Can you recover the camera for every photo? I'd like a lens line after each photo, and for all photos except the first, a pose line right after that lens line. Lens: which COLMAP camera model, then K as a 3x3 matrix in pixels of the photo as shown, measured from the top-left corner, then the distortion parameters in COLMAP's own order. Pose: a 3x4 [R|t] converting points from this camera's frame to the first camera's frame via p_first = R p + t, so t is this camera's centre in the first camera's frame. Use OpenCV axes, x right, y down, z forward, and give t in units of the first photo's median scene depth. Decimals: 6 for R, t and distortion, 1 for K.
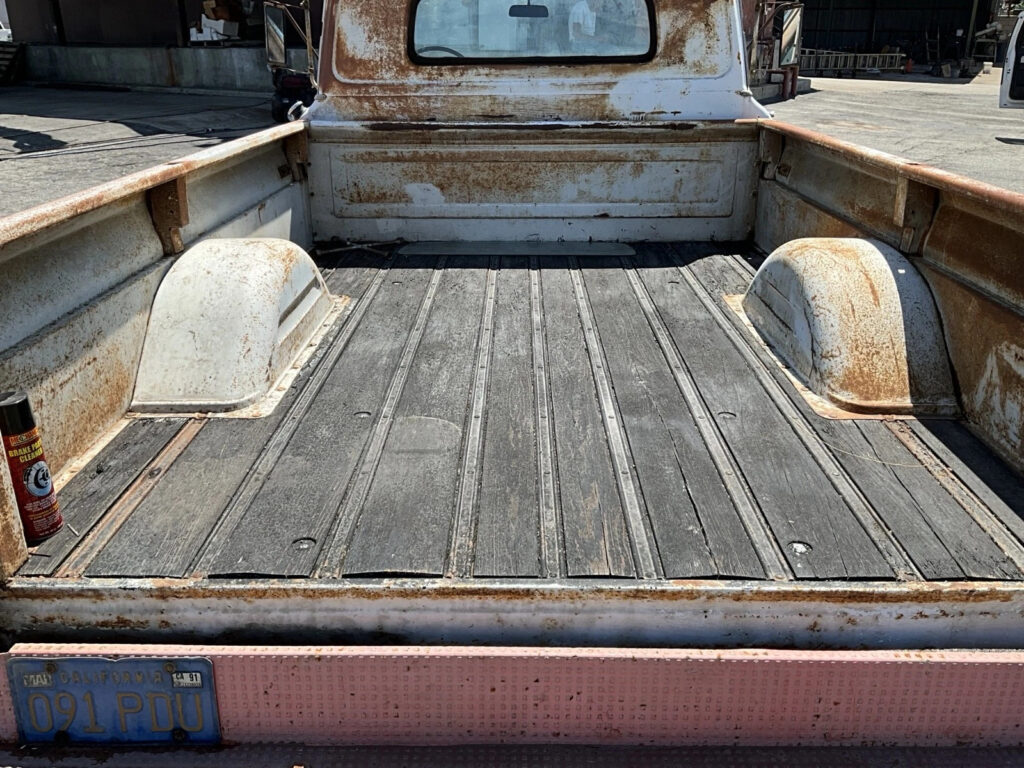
lens RADIAL K [[846.4, 0, 514.7], [0, 846.4, 374.0], [0, 0, 1]] dist [0.044206, -0.069188]
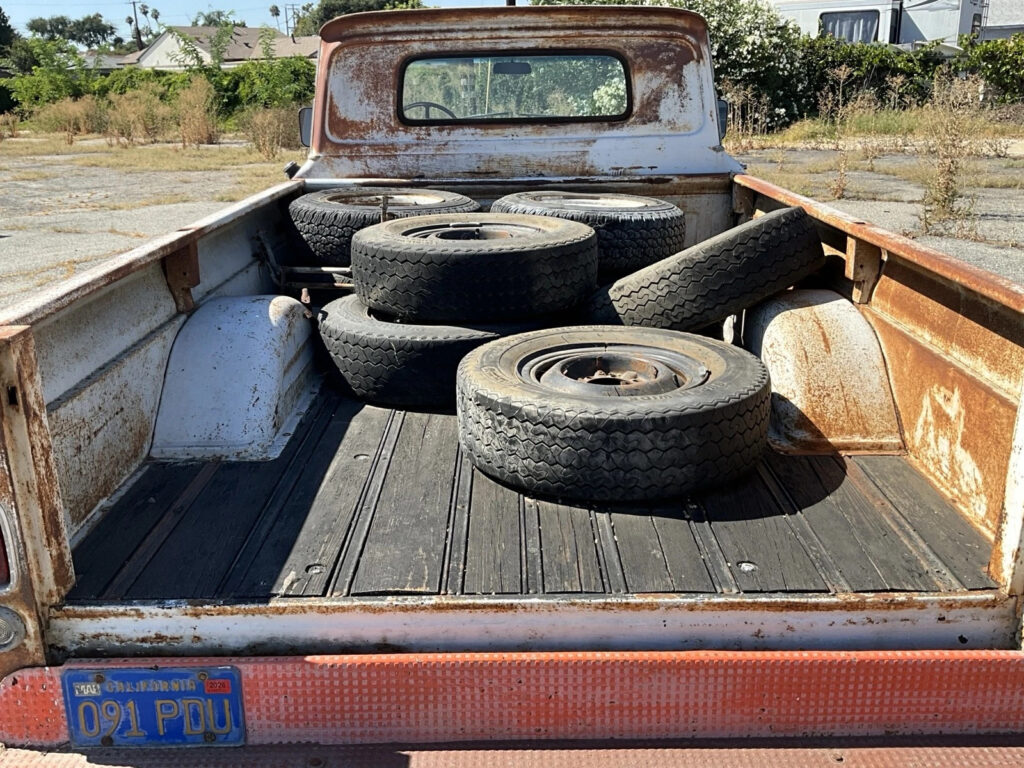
lens RADIAL K [[932.7, 0, 509.6], [0, 932.7, 391.5], [0, 0, 1]] dist [0.027987, 0.000000]
pose [[0.999931, -0.011581, 0.002092, 0.010230], [0.011634, 0.999558, -0.027360, -0.001281], [-0.001774, 0.027382, 0.999623, -0.213091]]
